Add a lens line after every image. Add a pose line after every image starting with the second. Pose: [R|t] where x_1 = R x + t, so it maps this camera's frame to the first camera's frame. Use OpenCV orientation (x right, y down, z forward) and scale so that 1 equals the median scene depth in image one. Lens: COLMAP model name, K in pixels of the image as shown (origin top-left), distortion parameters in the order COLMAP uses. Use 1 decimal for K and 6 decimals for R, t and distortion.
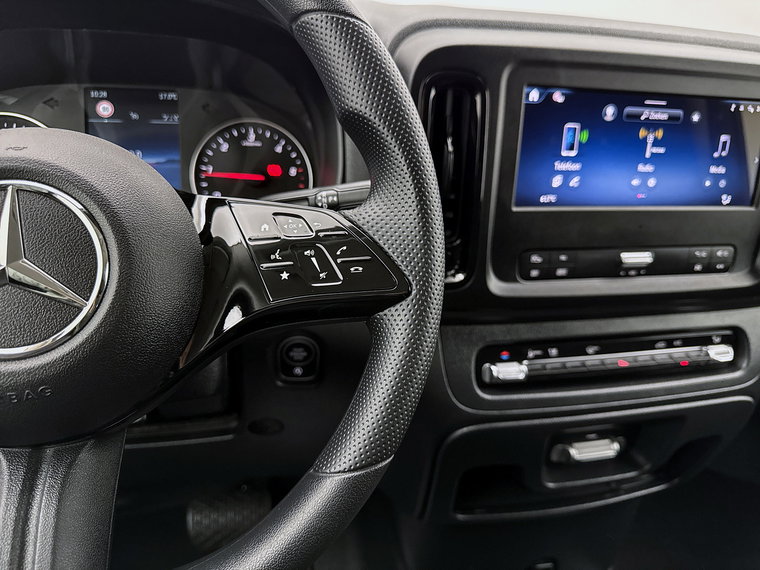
lens RADIAL K [[562.4, 0, 380.0], [0, 562.4, 285.0], [0, 0, 1]] dist [0.007111, -0.027755]
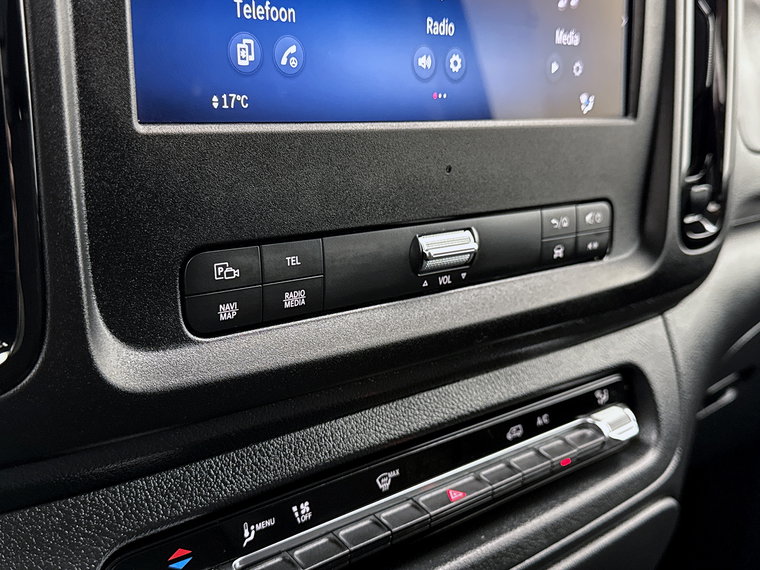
lens RADIAL K [[878.2, 0, 380.0], [0, 878.2, 285.0], [0, 0, 1]] dist [0.194287, -0.513140]
pose [[0.882068, -0.128698, 0.453203, 0.101206], [0.164294, 0.985605, -0.039879, 0.000435], [-0.441547, 0.109635, 0.890515, 0.423405]]
